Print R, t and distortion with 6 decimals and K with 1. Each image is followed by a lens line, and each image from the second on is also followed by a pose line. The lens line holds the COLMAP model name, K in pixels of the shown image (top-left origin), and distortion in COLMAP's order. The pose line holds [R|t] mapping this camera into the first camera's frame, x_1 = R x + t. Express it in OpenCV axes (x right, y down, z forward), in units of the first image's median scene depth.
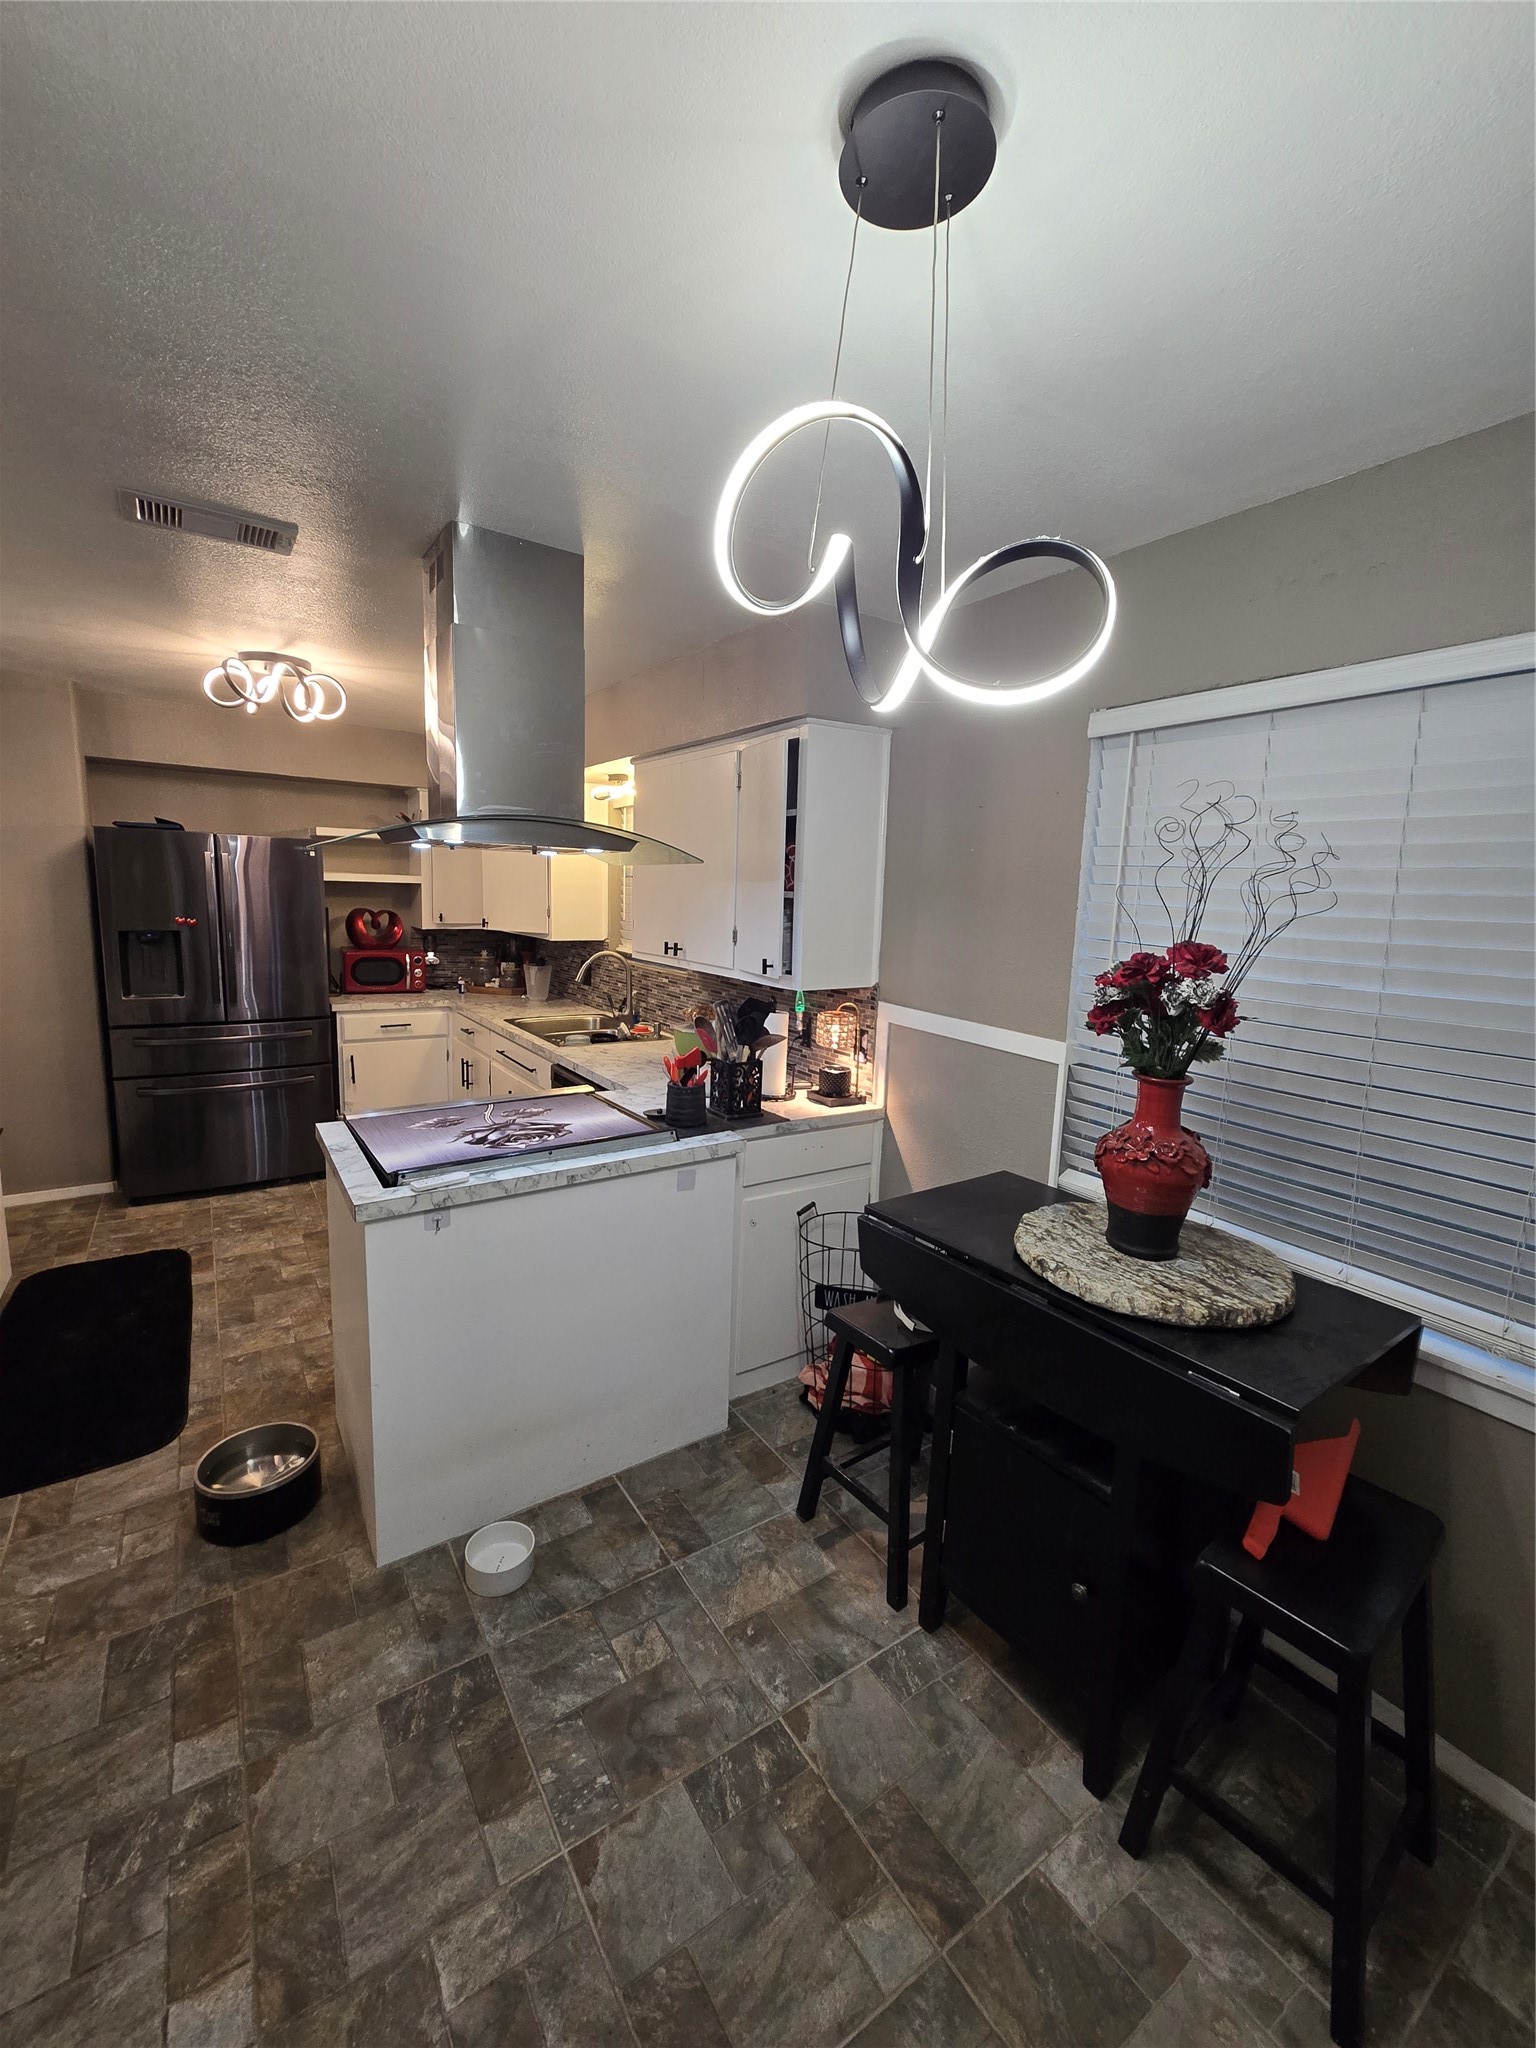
lens RADIAL K [[833.3, 0, 768.0], [0, 833.3, 1024.0], [0, 0, 1]] dist [-0.001673, -0.000461]
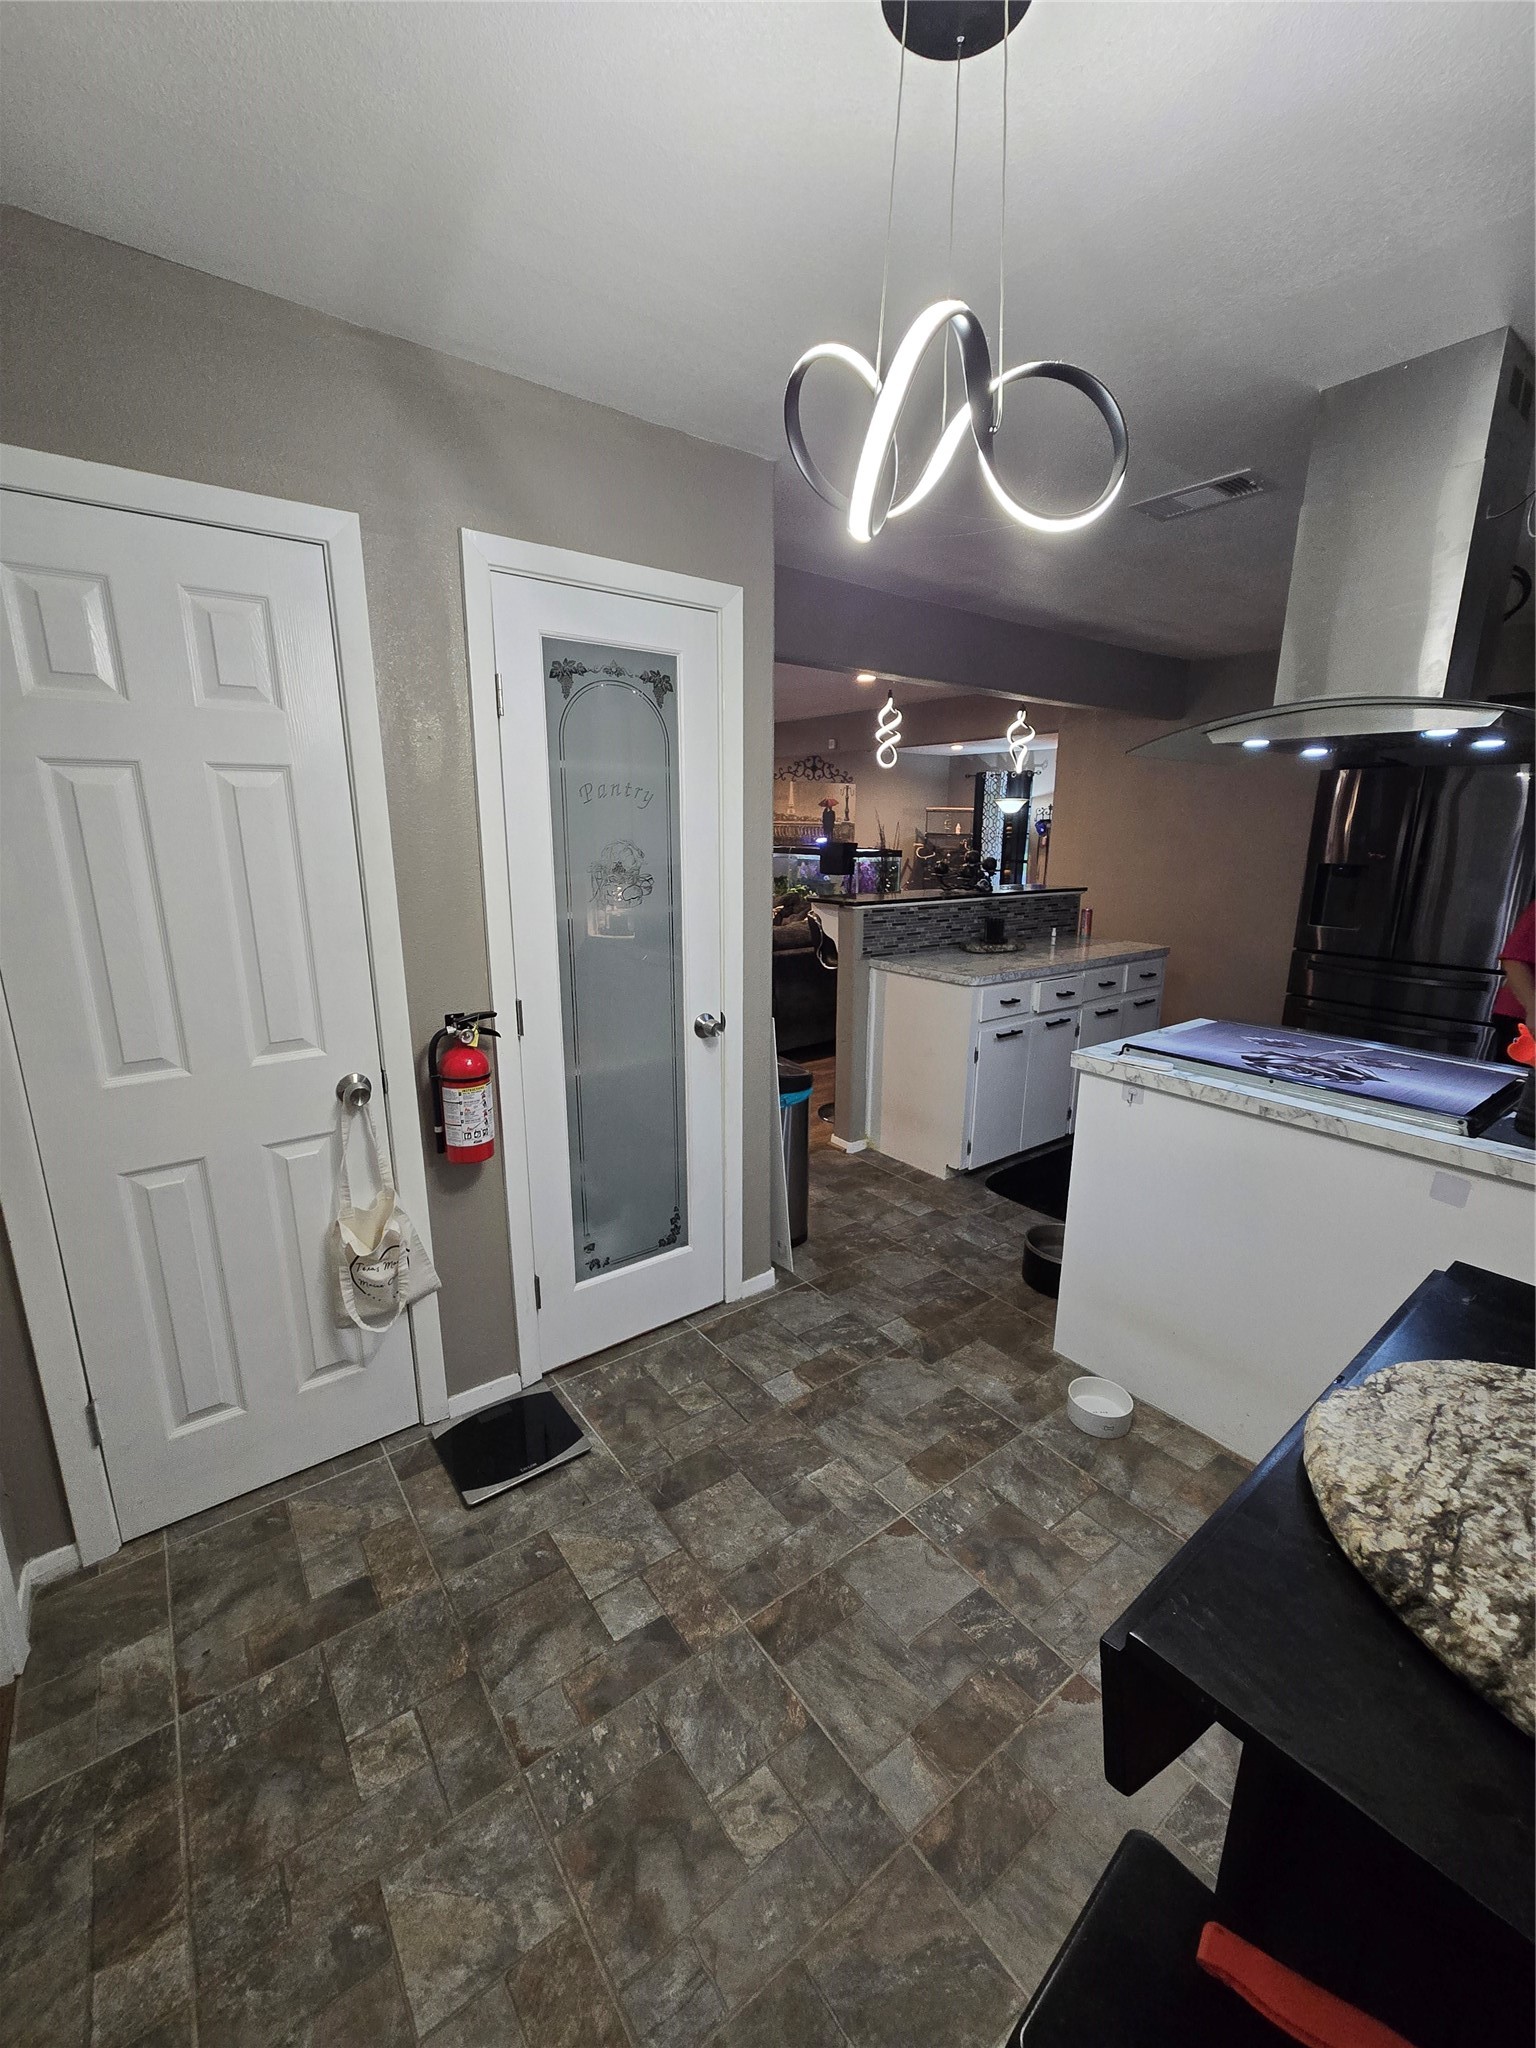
lens RADIAL K [[850.5, 0, 768.0], [0, 850.5, 1024.0], [0, 0, 1]] dist [-0.001387, -0.000154]
pose [[0.041926, 0.196001, -0.979707, 0.836343], [-0.164293, 0.968574, 0.186743, 0.014155], [0.985520, 0.153130, 0.072810, 0.512936]]
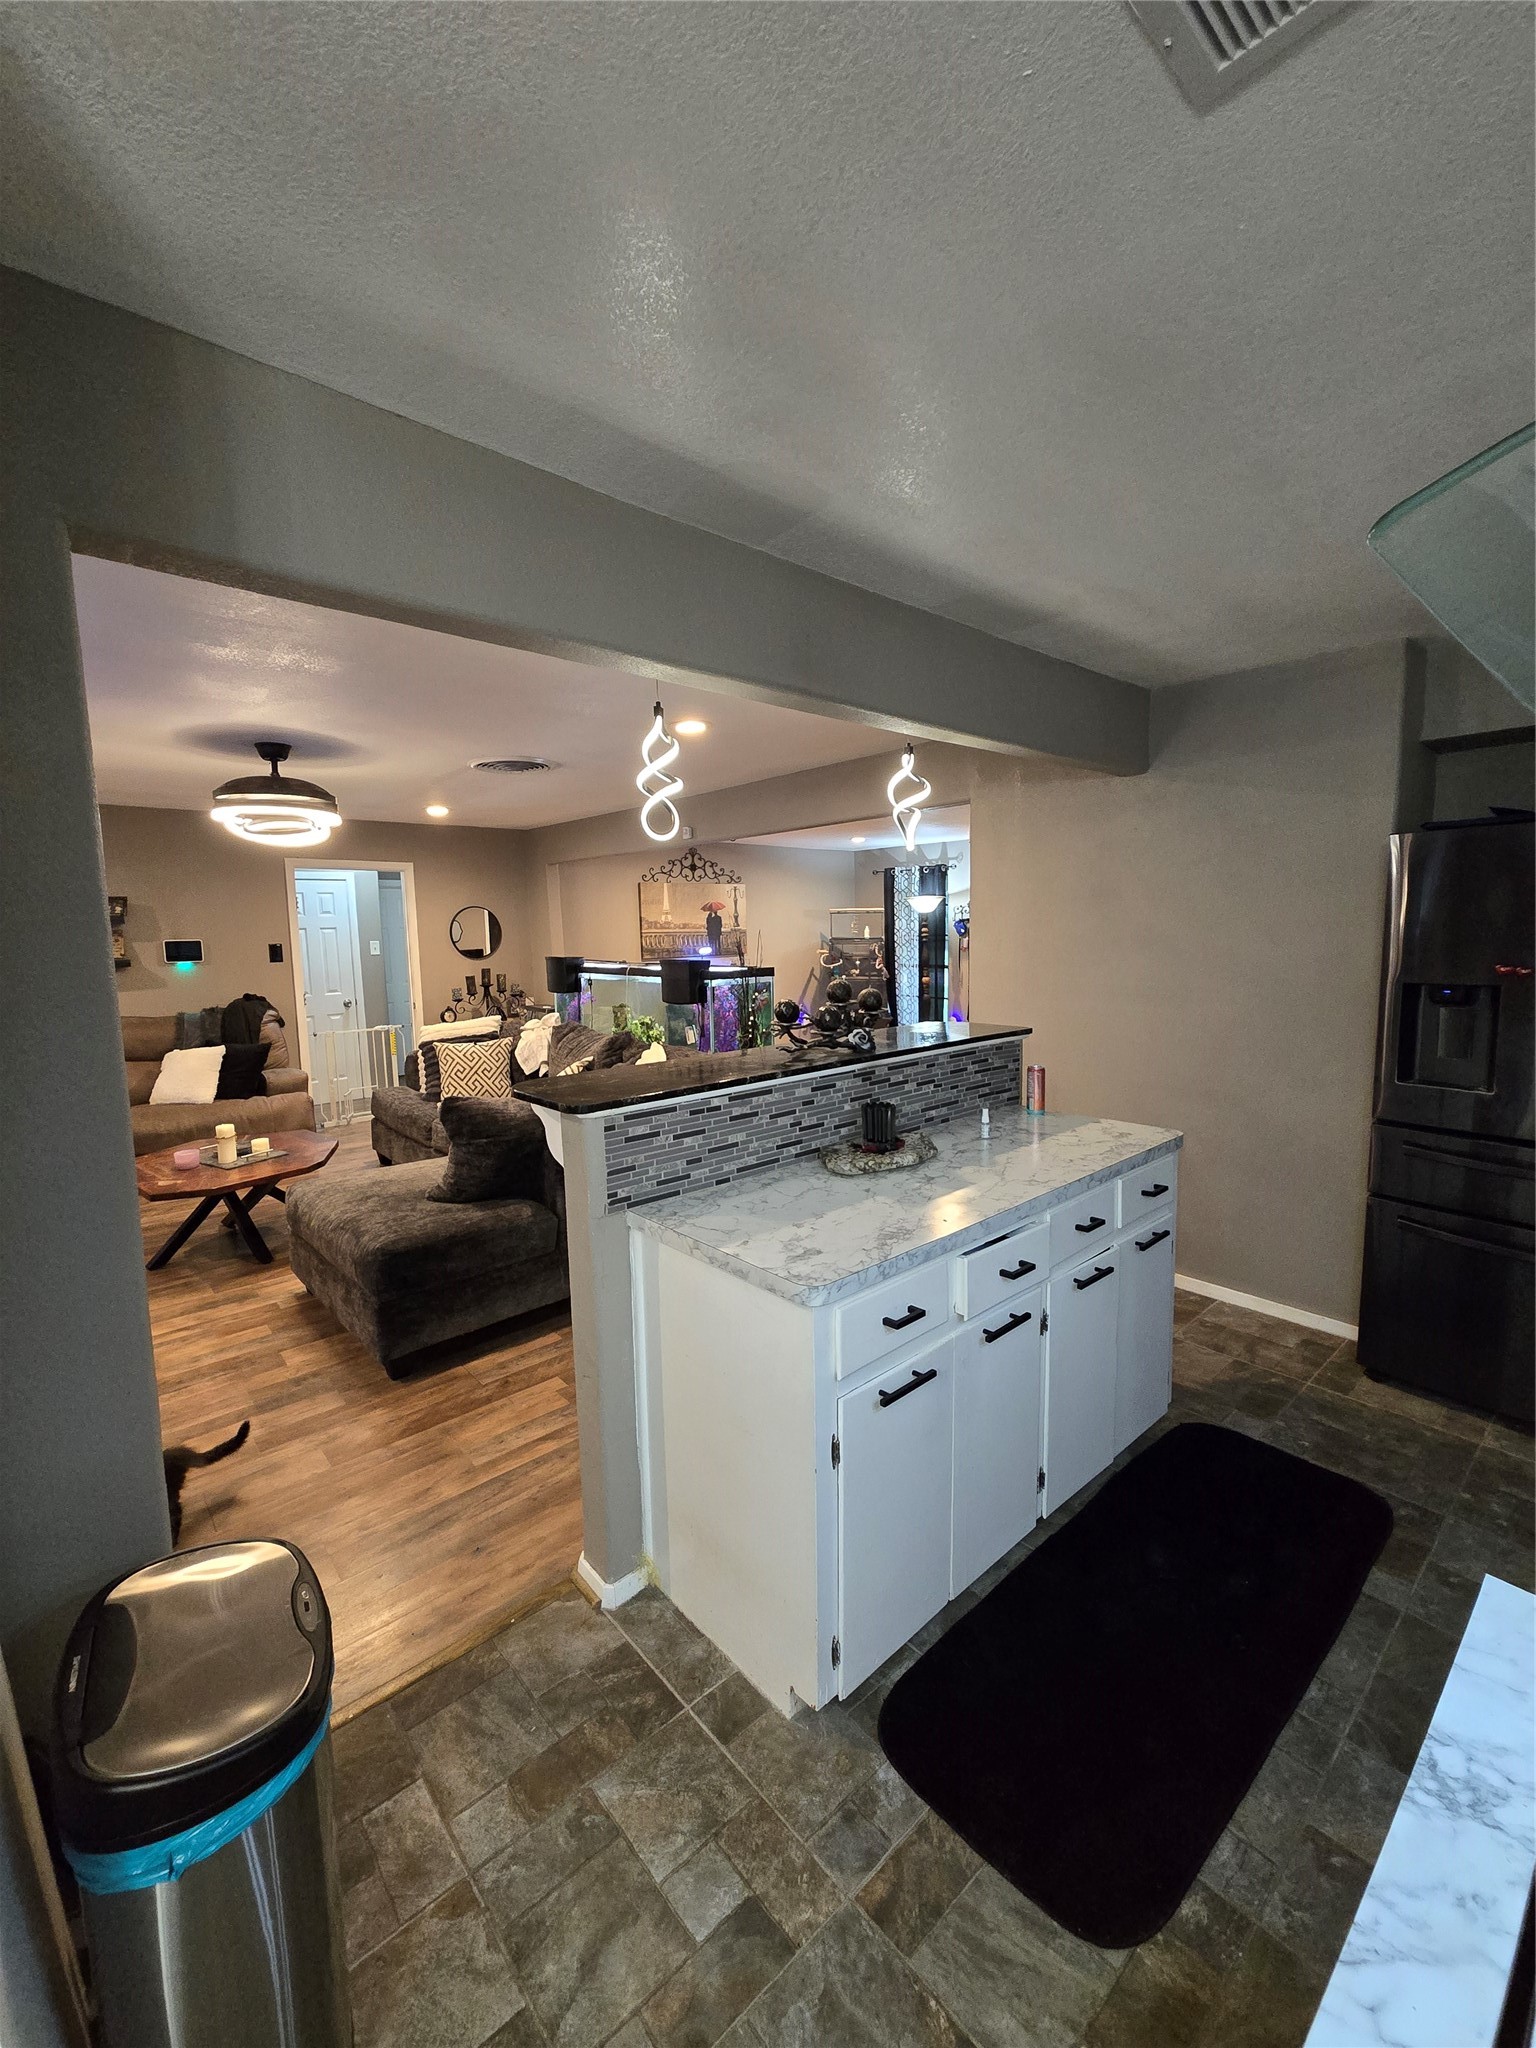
lens RADIAL K [[833.3, 0, 768.0], [0, 833.3, 1024.0], [0, 0, 1]] dist [-0.001673, -0.000461]
pose [[0.113279, 0.078843, -0.990430, -0.398908], [-0.132237, 0.989174, 0.063618, -0.125032], [0.984724, 0.123765, 0.122479, 0.968963]]
